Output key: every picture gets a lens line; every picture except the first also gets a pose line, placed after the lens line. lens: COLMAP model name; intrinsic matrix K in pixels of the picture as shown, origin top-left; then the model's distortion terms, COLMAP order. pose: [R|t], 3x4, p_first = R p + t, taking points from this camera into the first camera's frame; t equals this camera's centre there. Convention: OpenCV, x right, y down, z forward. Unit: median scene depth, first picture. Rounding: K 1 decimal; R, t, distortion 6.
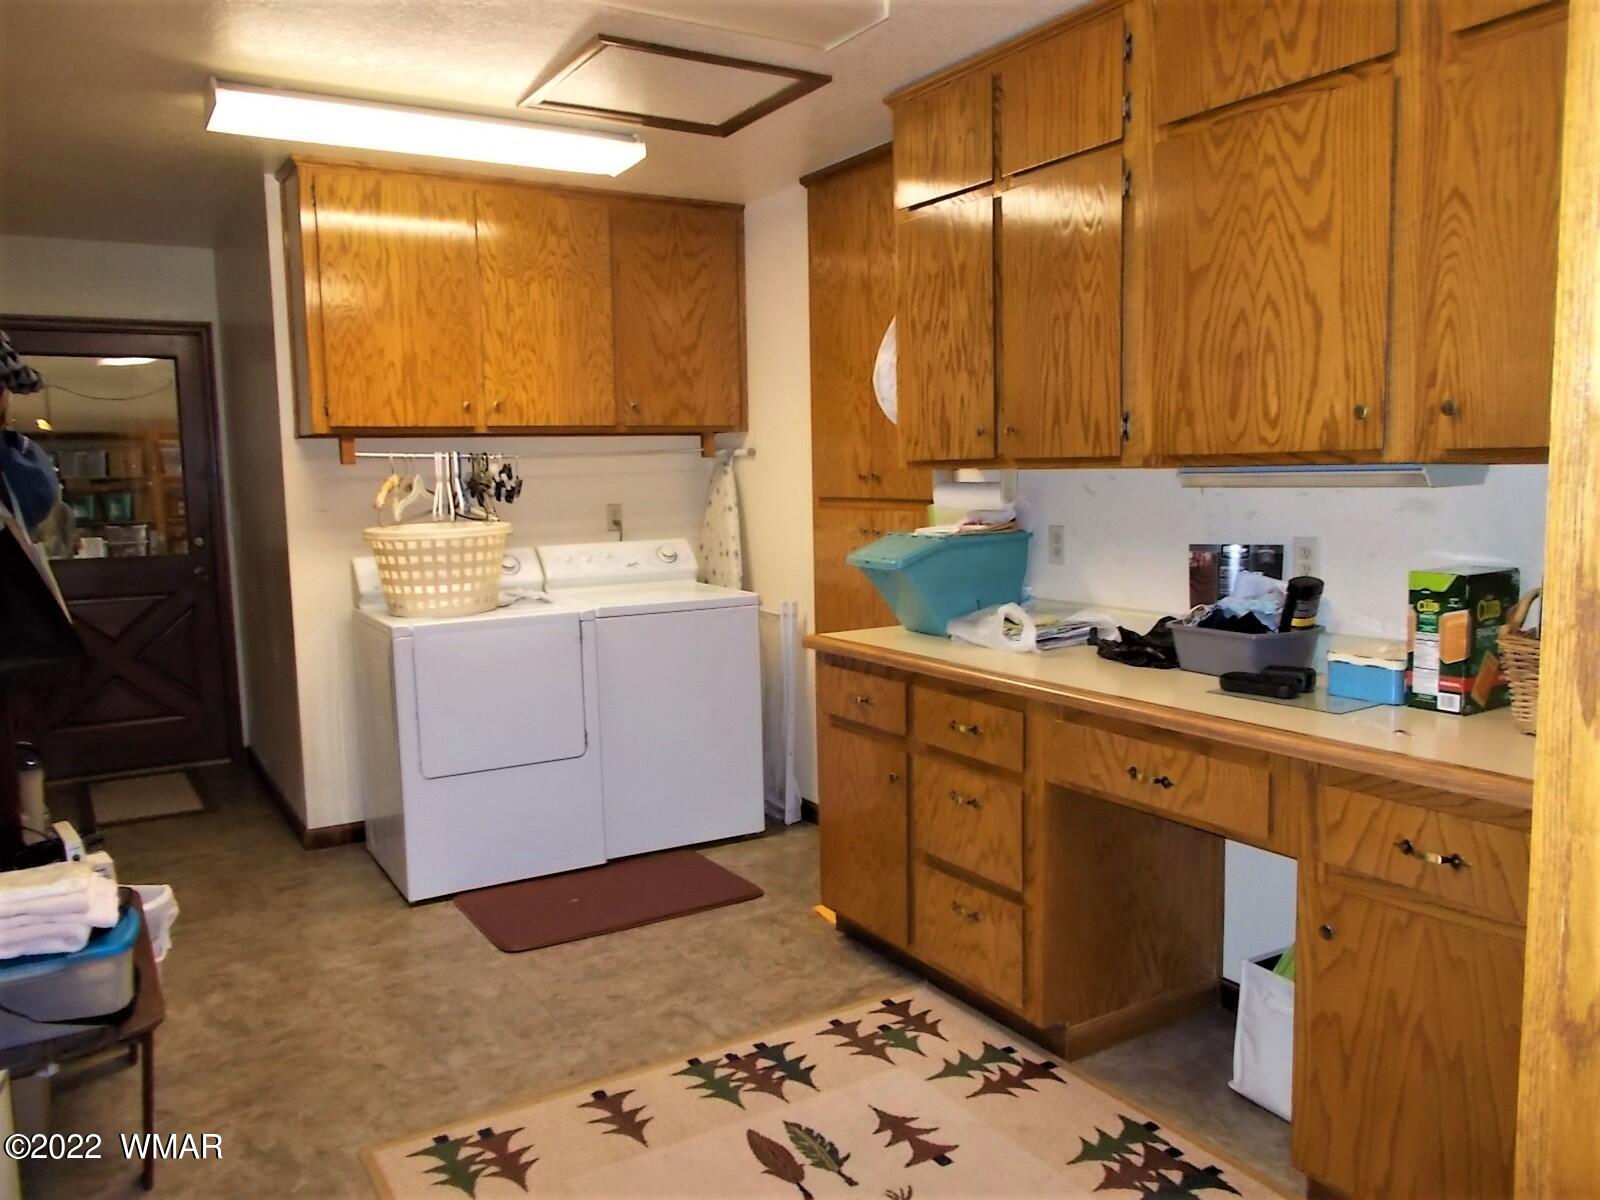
lens RADIAL K [[1221.8, 0, 800.0], [0, 1221.8, 600.0], [0, 0, 1]] dist [0.001434, -0.008387]
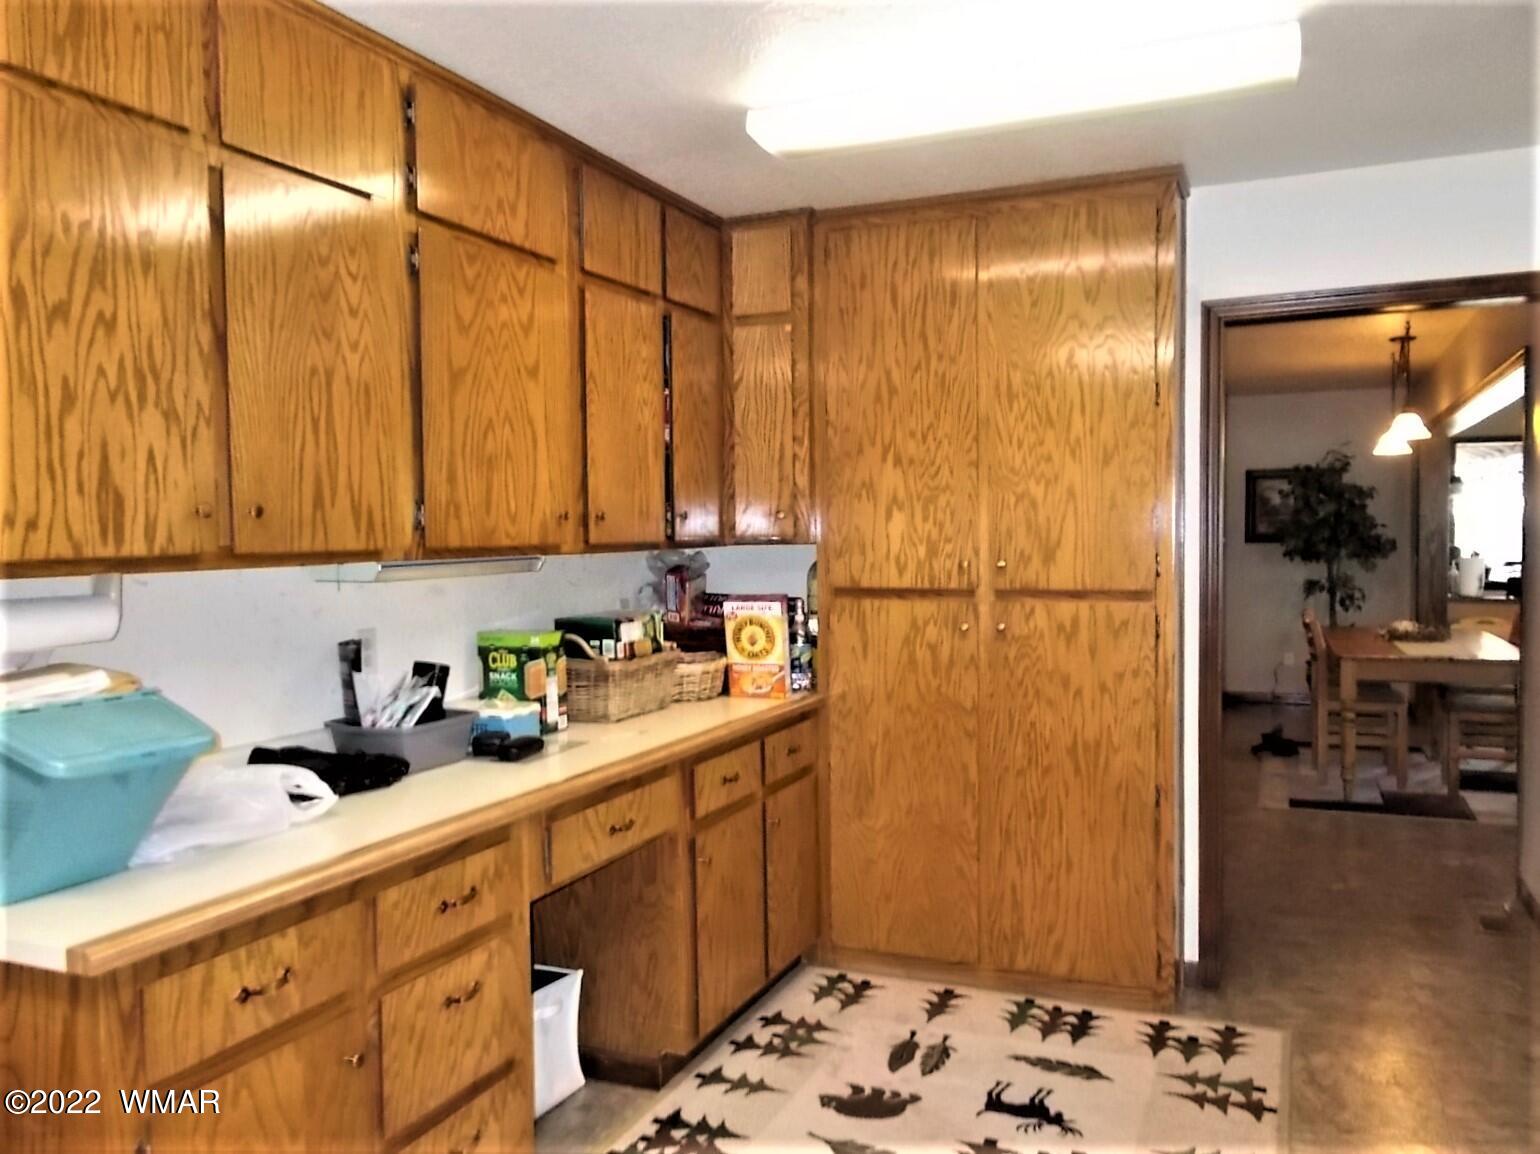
lens RADIAL K [[1176.0, 0, 770.0], [0, 1176.0, 577.0], [0, 0, 1]] dist [0.001434, -0.008387]
pose [[-0.563624, -0.000852, 0.826031, -0.585507], [0.119776, 0.989347, 0.082747, -0.133247], [-0.817302, 0.145577, -0.557517, 1.234768]]
